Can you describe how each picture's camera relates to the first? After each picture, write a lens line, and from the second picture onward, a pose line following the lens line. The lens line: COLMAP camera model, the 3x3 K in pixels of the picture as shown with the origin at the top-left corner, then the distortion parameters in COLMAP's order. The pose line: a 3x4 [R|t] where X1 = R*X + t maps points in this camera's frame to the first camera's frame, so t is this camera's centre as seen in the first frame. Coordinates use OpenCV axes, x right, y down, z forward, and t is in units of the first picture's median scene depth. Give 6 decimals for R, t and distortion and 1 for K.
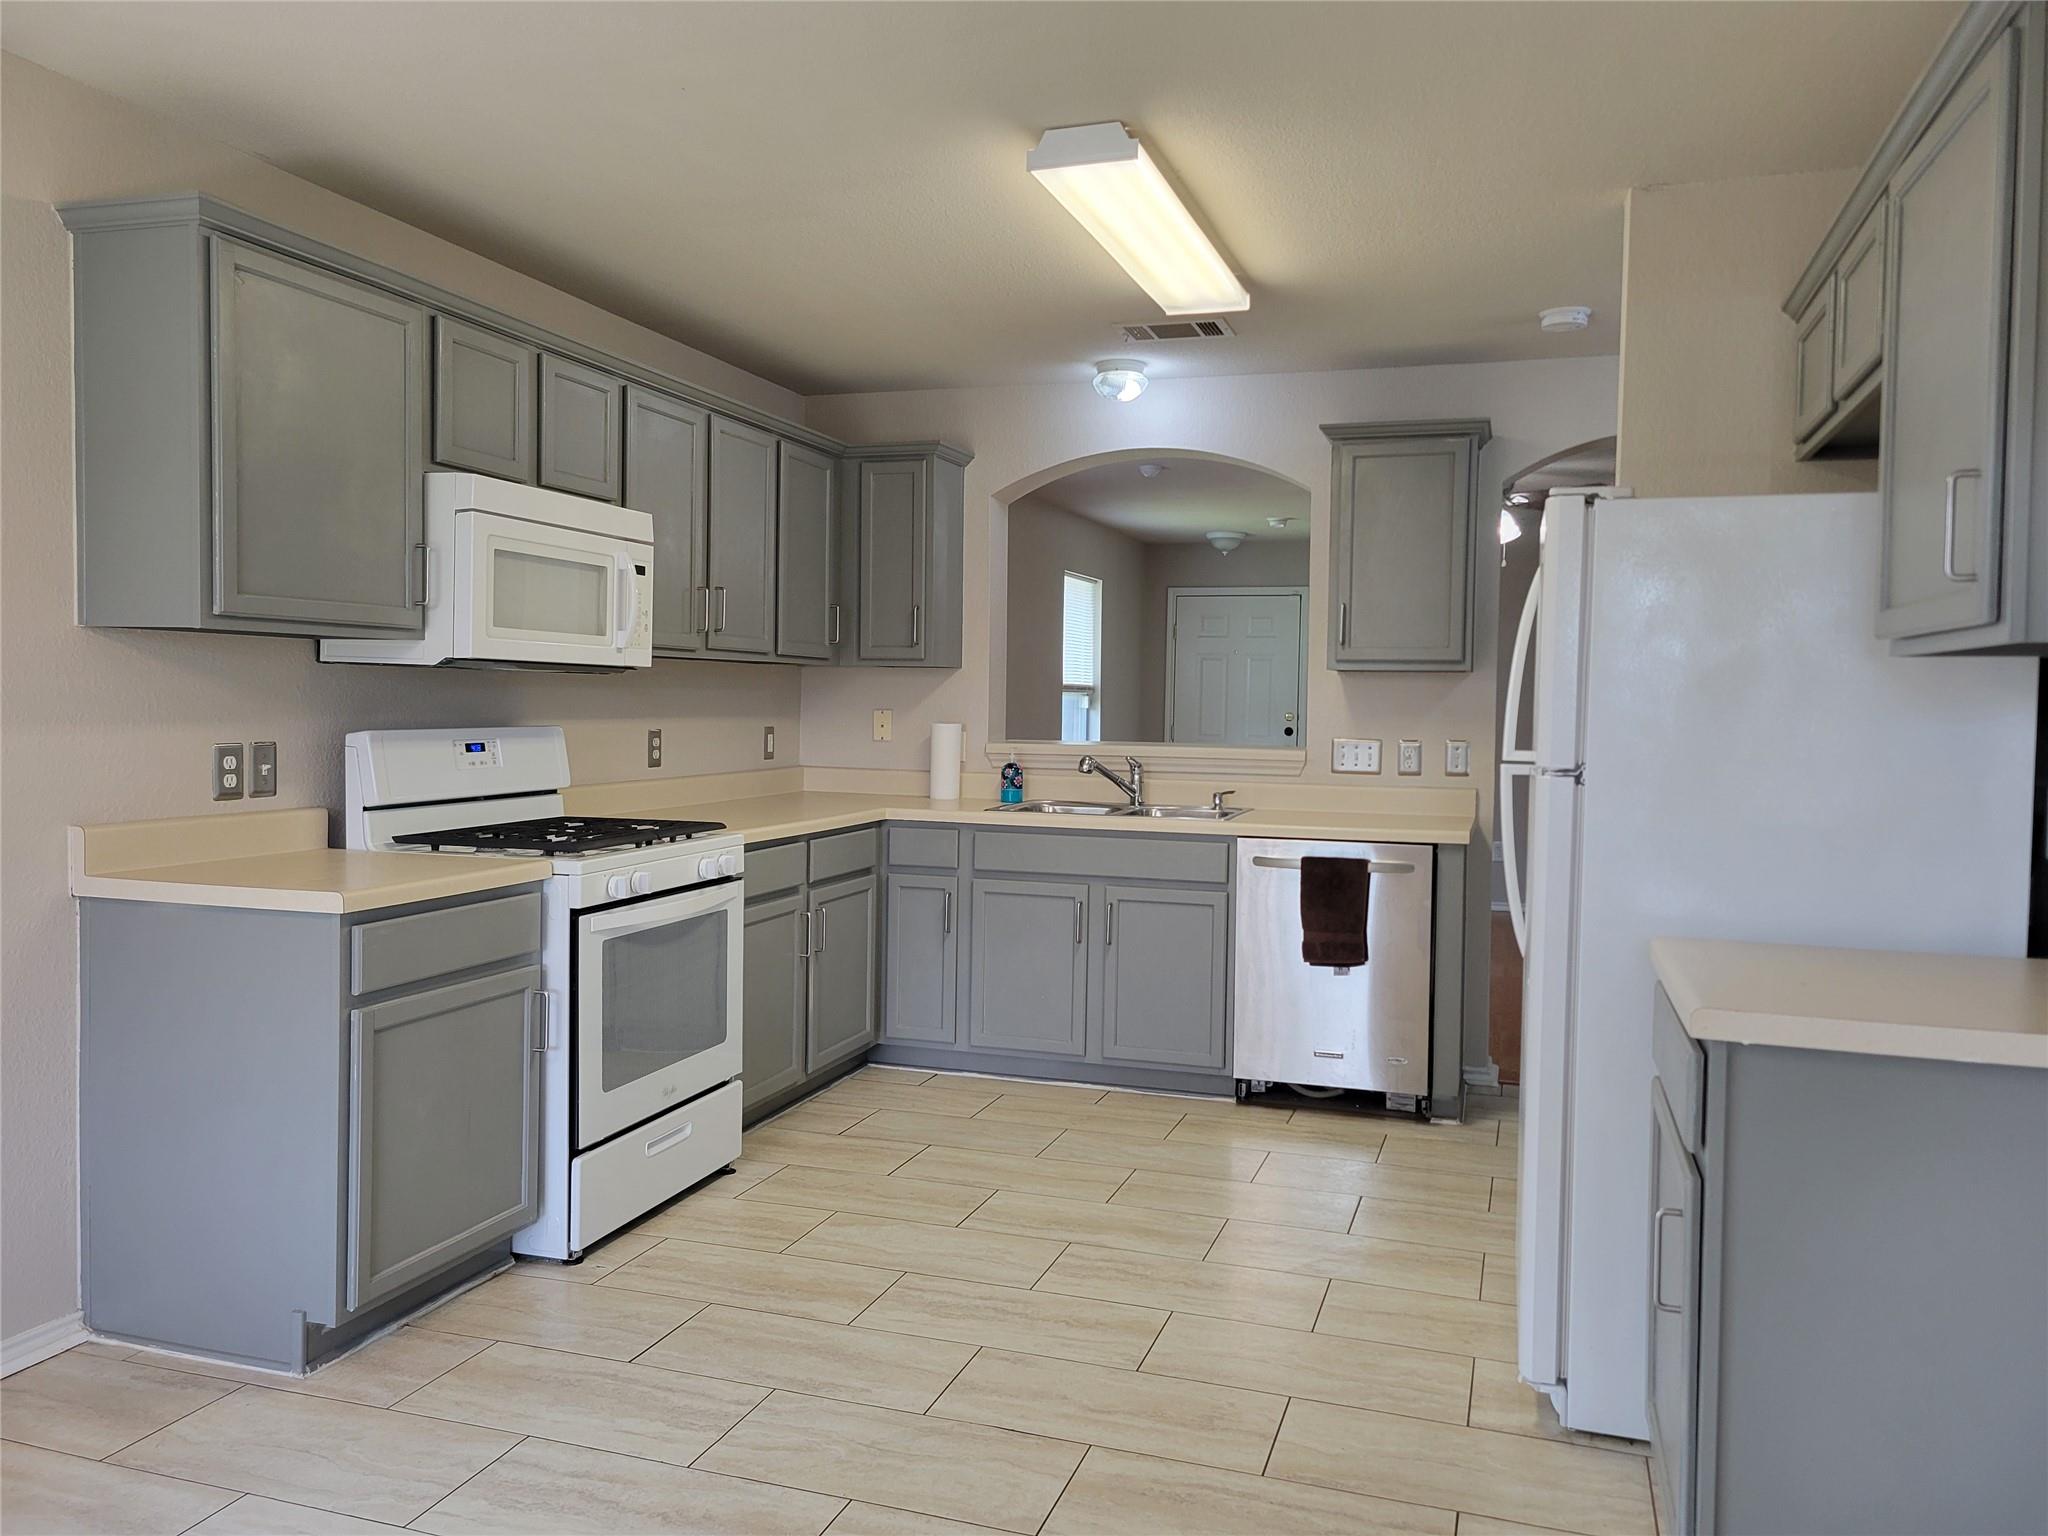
lens RADIAL K [[1516.8, 0, 1036.8], [0, 1516.8, 768.7], [0, 0, 1]] dist [0.057276, -0.051650]
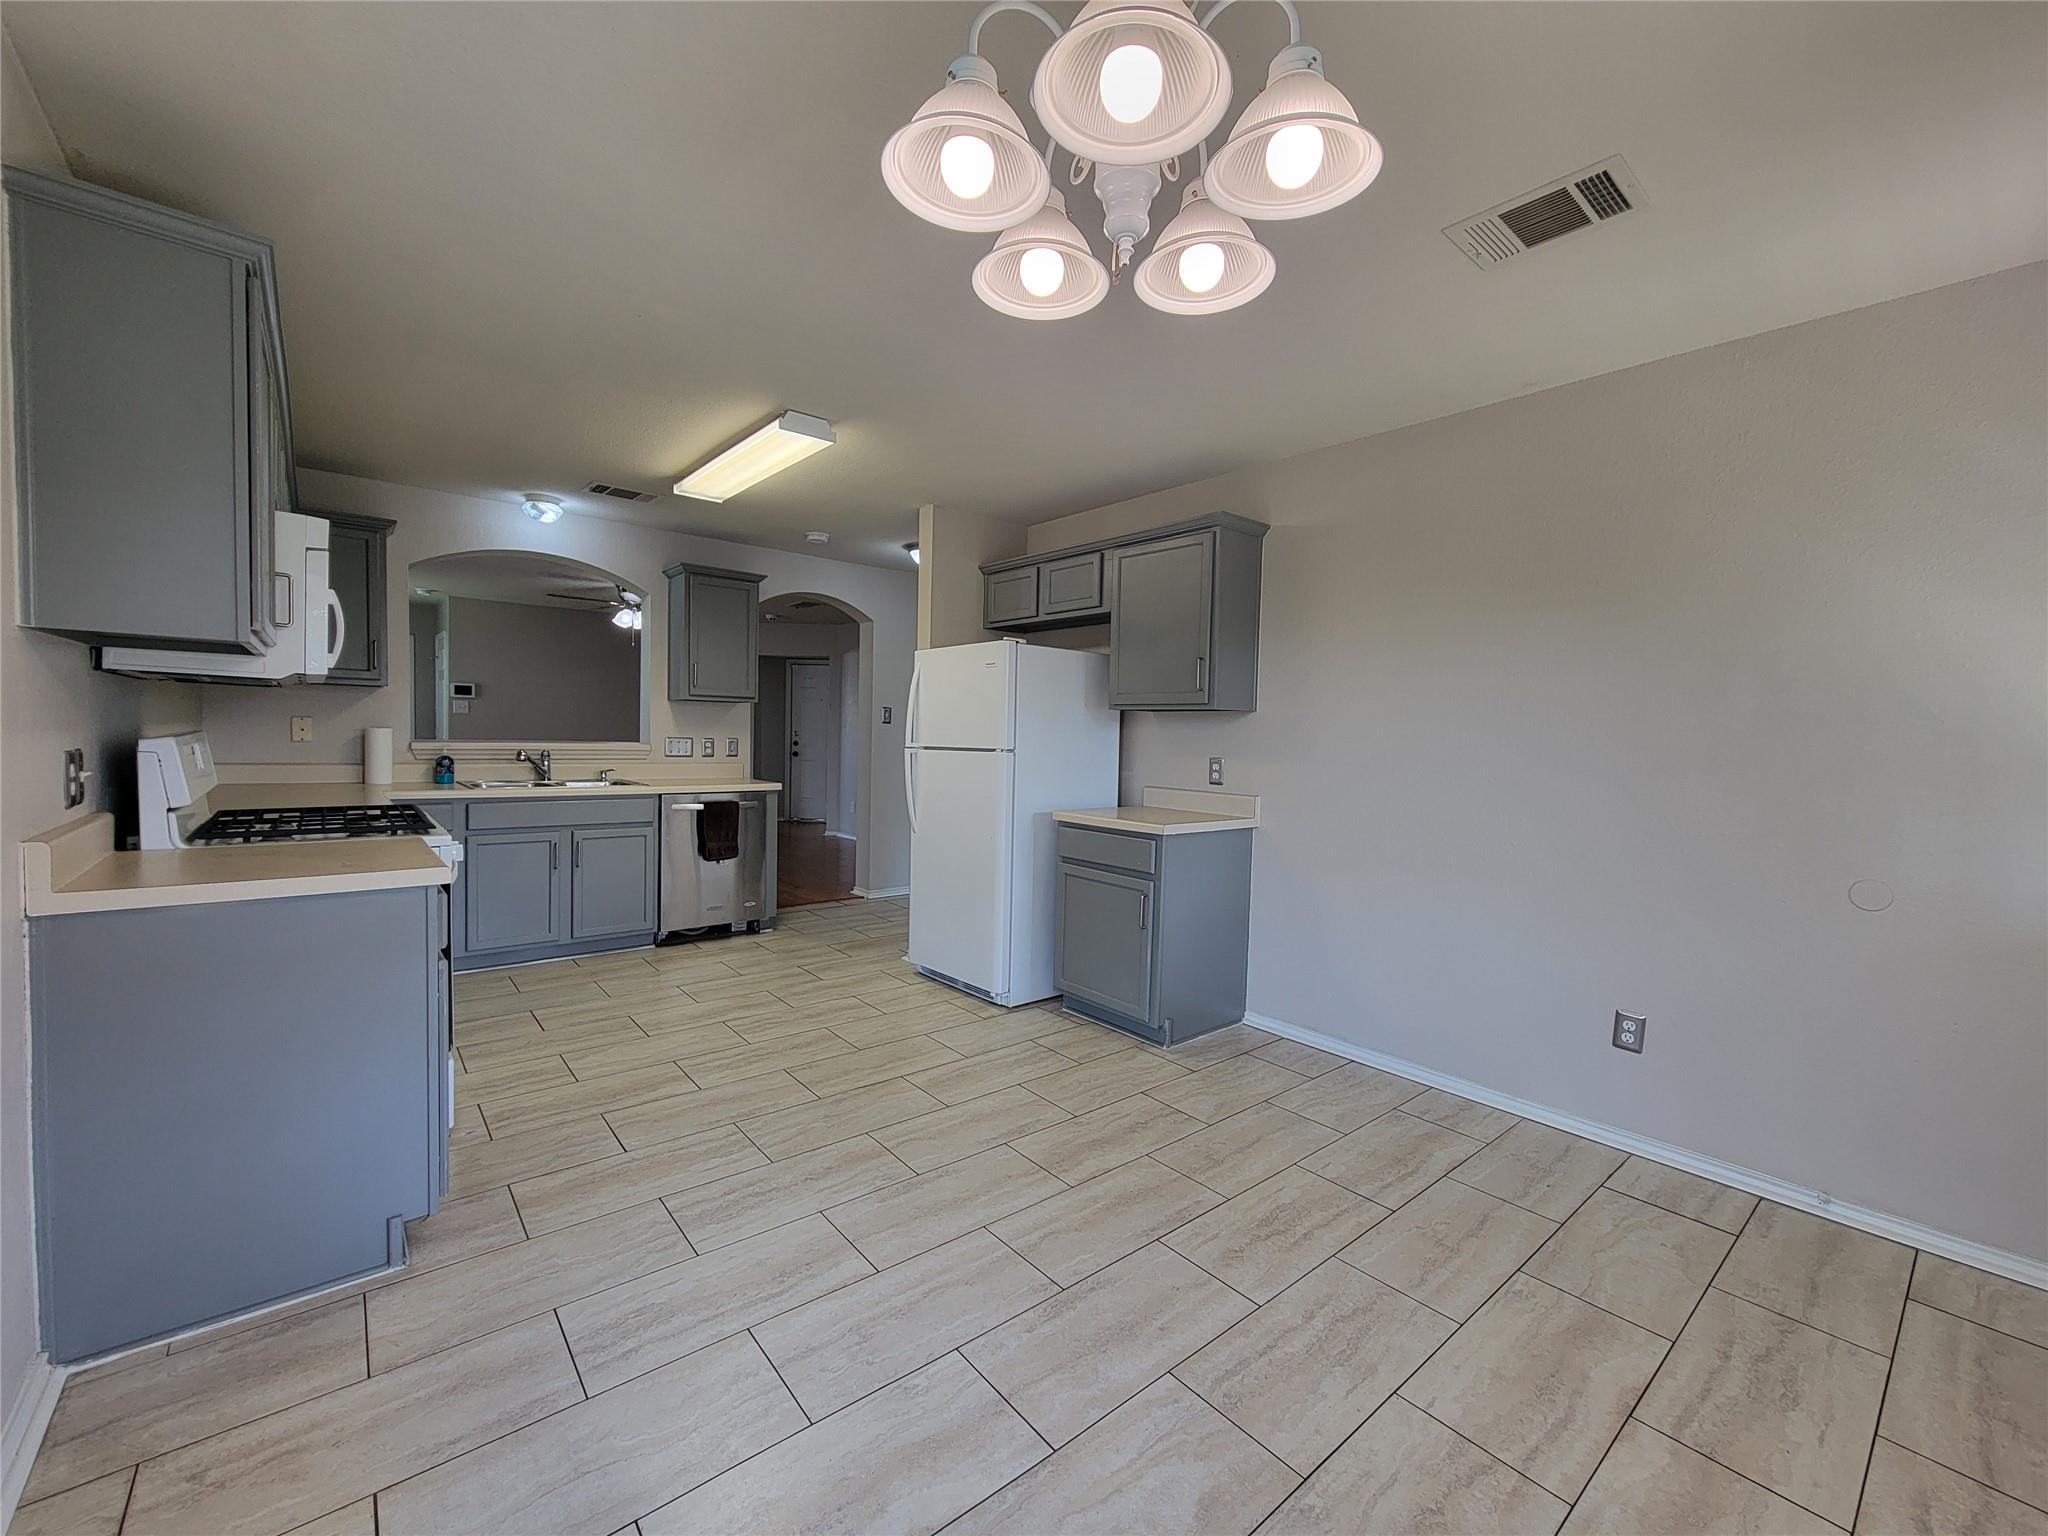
lens RADIAL K [[831.5, 0, 1029.9], [0, 831.5, 772.6], [0, 0, 1]] dist [-0.002588, -0.000685]
pose [[0.528646, -0.041937, 0.847806, -0.548007], [0.020307, 0.999118, 0.036760, -0.007905], [-0.848599, -0.002216, 0.529032, 0.167443]]
